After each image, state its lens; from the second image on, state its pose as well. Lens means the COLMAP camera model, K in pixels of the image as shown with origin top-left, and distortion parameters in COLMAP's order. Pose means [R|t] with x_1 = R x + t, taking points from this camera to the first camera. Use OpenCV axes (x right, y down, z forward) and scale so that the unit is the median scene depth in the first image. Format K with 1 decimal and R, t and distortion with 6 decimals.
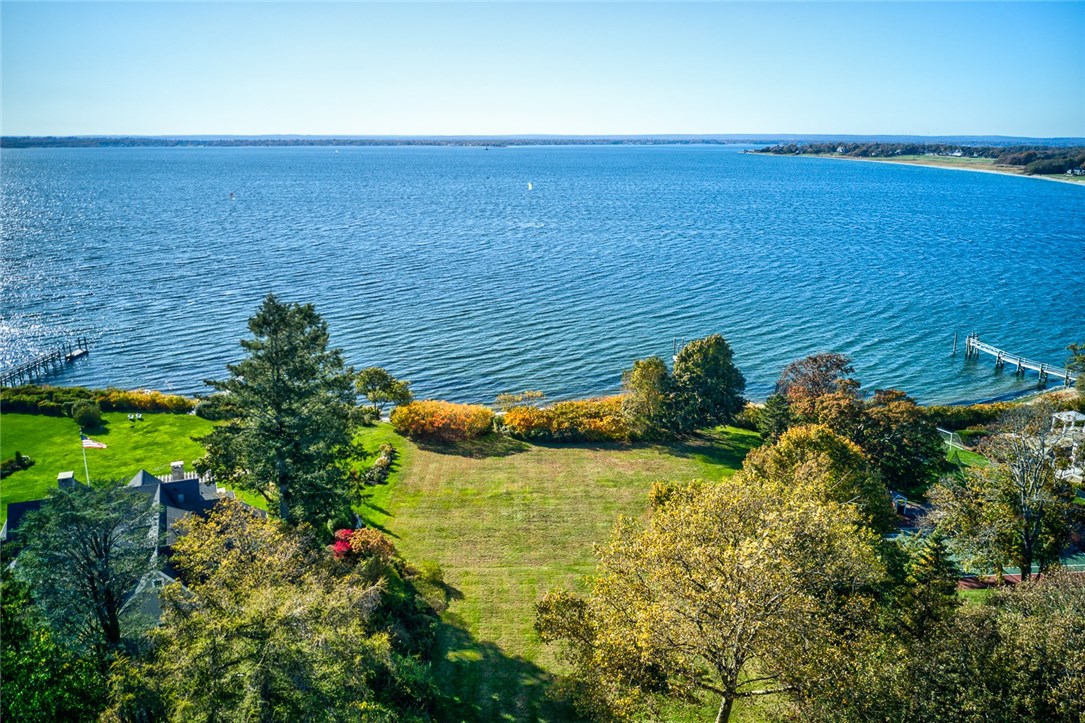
lens RADIAL K [[835.7, 0, 542.5], [0, 835.7, 361.5], [0, 0, 1]] dist [-0.039601, 0.003090]
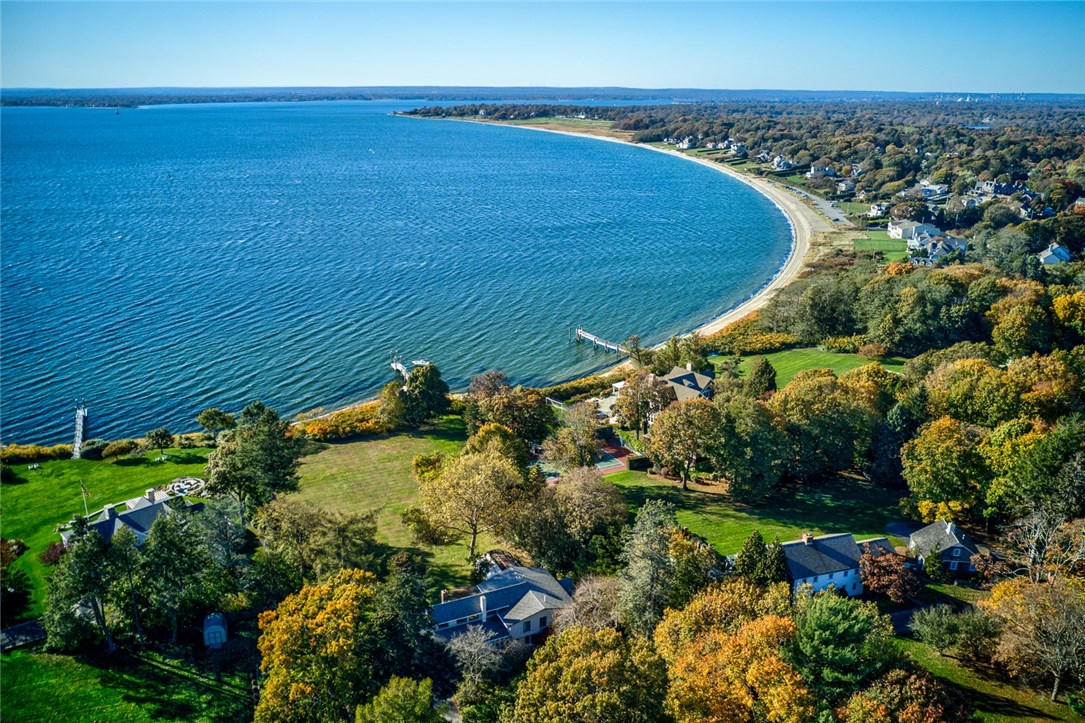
lens RADIAL K [[835.7, 0, 542.5], [0, 835.7, 361.5], [0, 0, 1]] dist [-0.039601, 0.003090]
pose [[0.919247, -0.118482, 0.375430, -0.221789], [0.097329, 0.992431, 0.074888, -0.142520], [-0.381461, -0.032301, 0.923820, -0.666056]]
